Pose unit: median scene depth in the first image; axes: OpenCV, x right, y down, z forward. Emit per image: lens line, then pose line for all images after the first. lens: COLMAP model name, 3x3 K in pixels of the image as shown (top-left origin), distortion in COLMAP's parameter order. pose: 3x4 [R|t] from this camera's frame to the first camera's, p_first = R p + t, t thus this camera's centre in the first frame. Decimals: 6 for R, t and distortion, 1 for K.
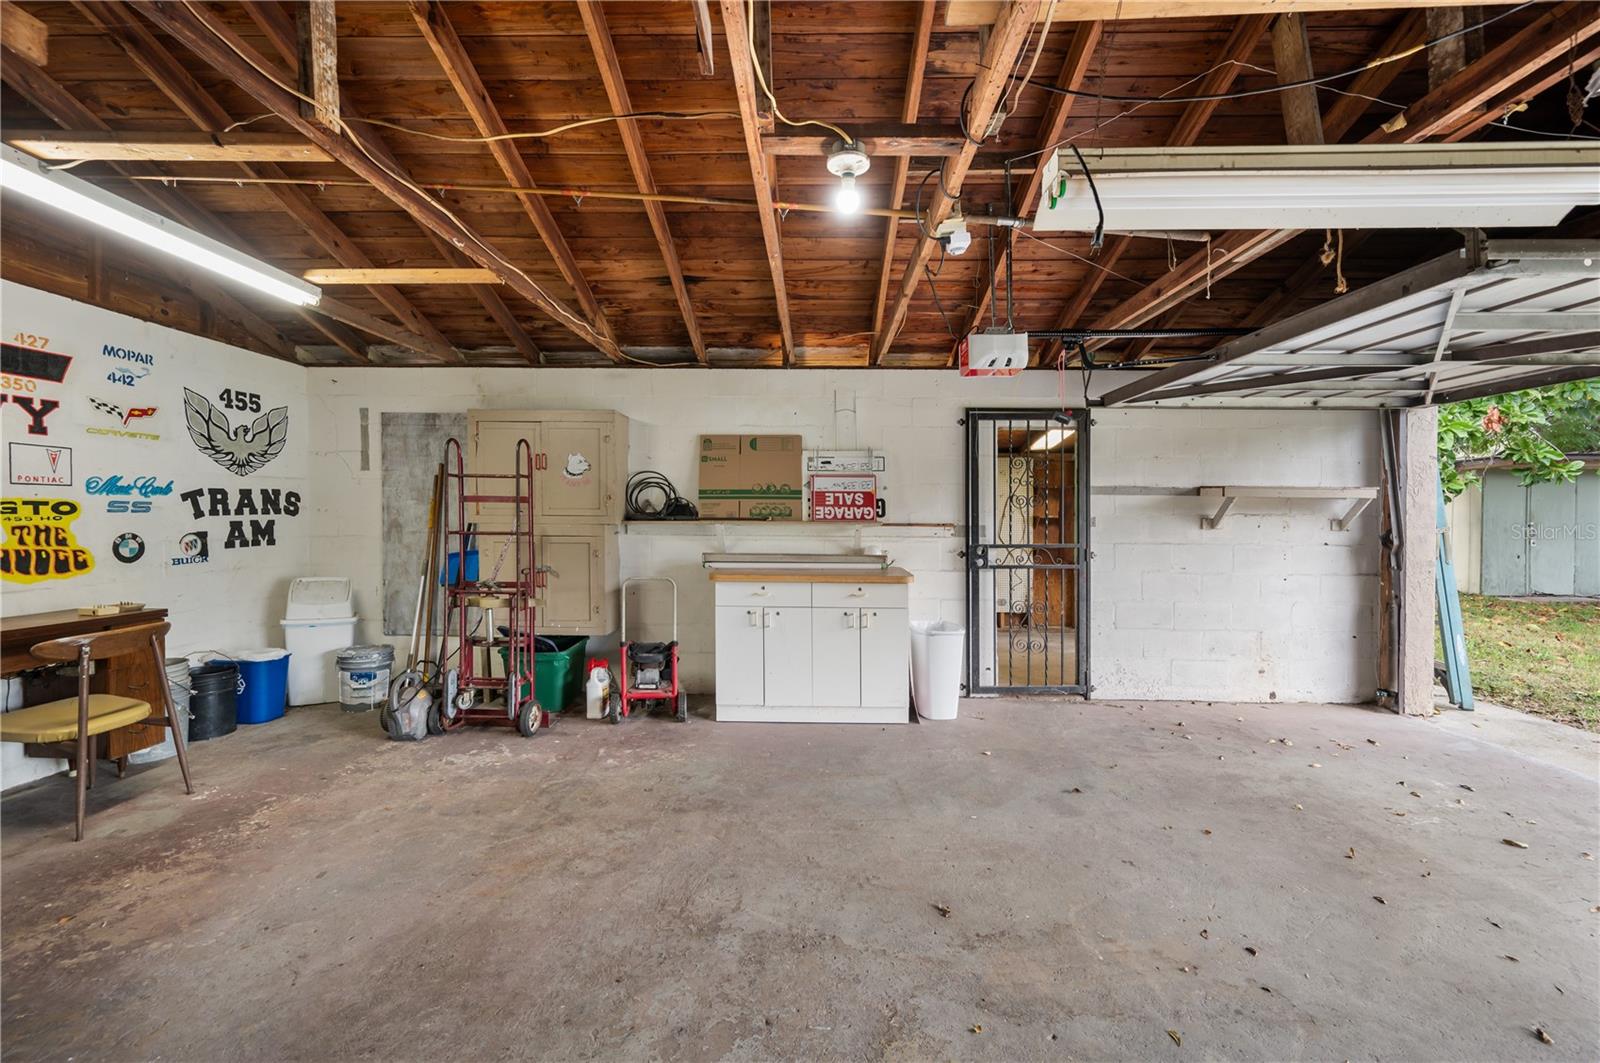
lens RADIAL K [[638.9, 0, 798.3], [0, 638.9, 520.9], [0, 0, 1]] dist [-0.000269, -0.000194]
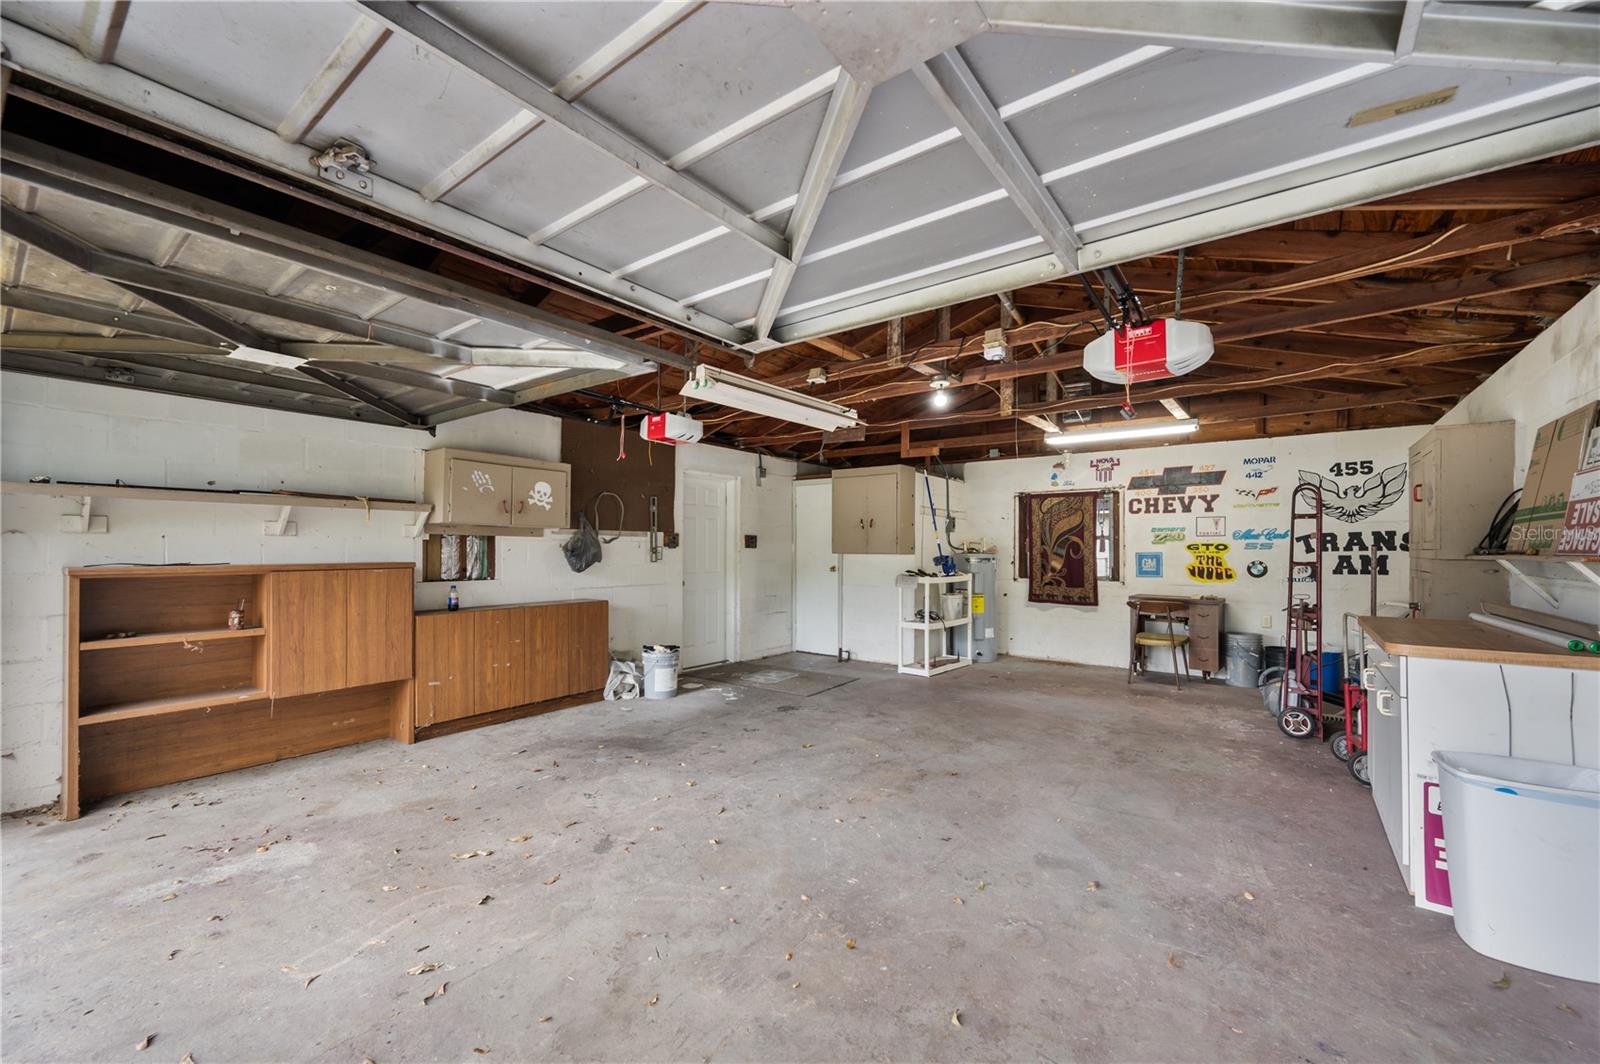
lens RADIAL K [[649.7, 0, 802.5], [0, 649.7, 553.5], [0, 0, 1]] dist [0.000534, 0.000008]
pose [[-0.592093, -0.005752, -0.805849, 0.971454], [-0.016922, 0.999843, 0.005296, 0.008752], [0.805692, 0.016772, -0.592097, 0.883907]]
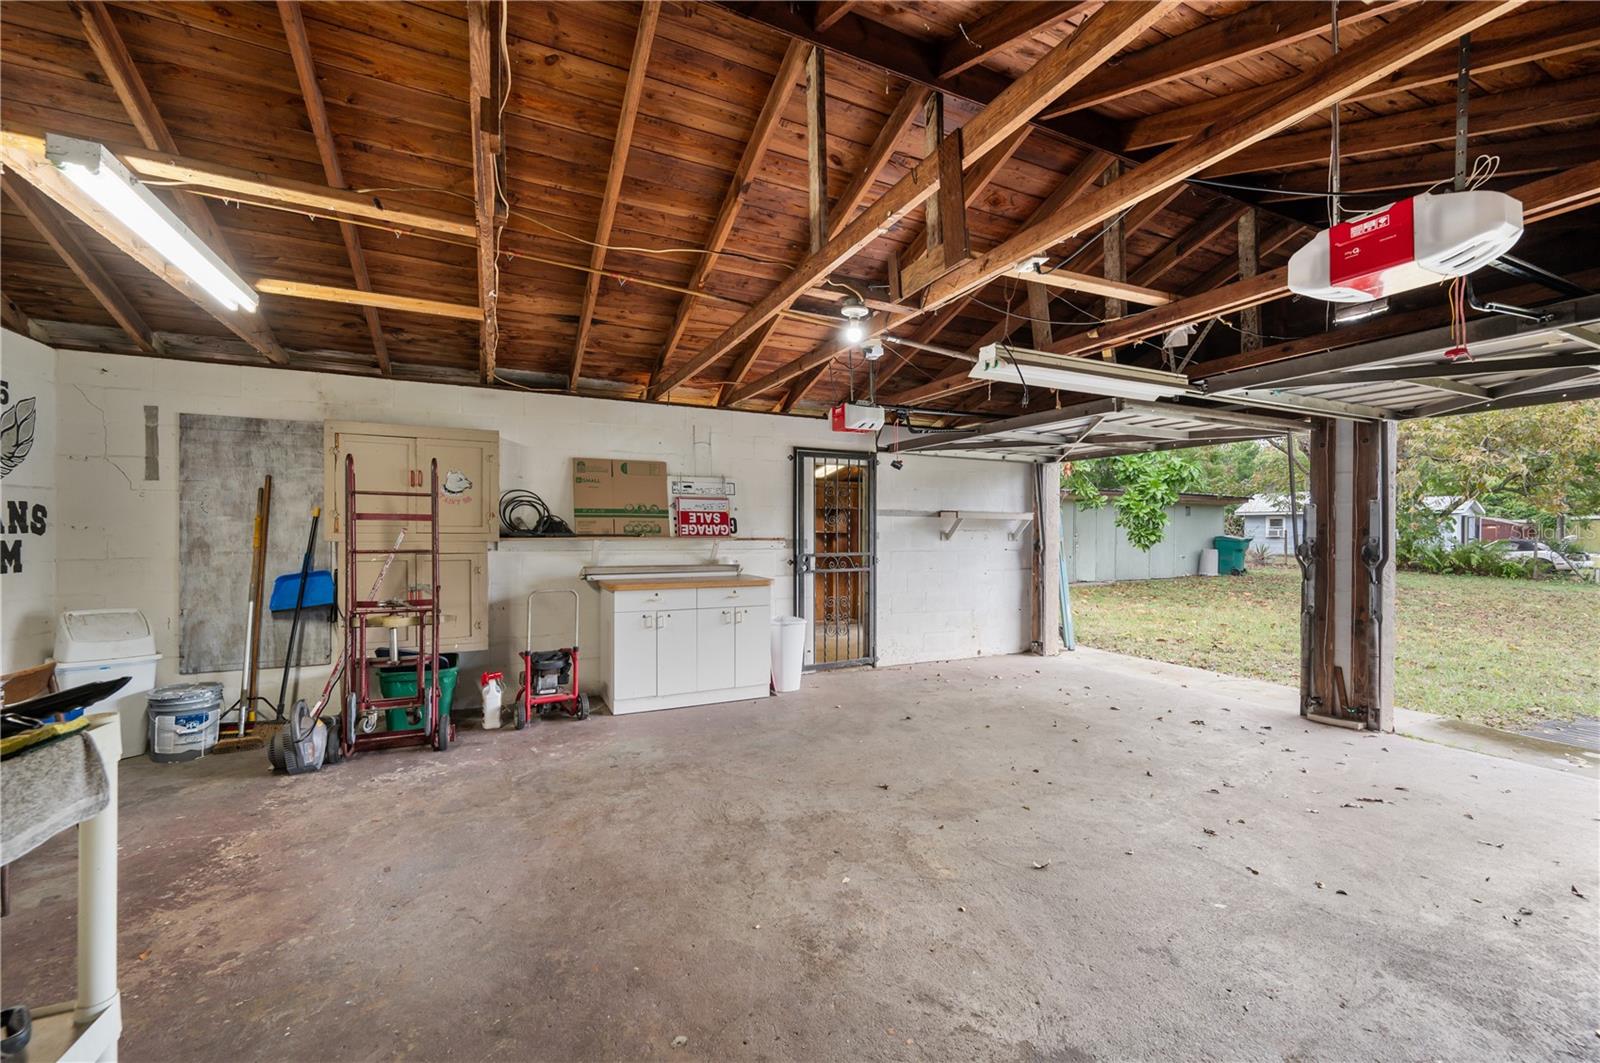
lens RADIAL K [[644.1, 0, 800.0], [0, 644.1, 531.5], [0, 0, 1]] dist [-0.001032, -0.000231]
pose [[0.890010, -0.003437, 0.455928, -0.346731], [0.005940, 0.999974, -0.004058, -0.003473], [-0.455902, 0.006320, 0.890007, -0.159240]]
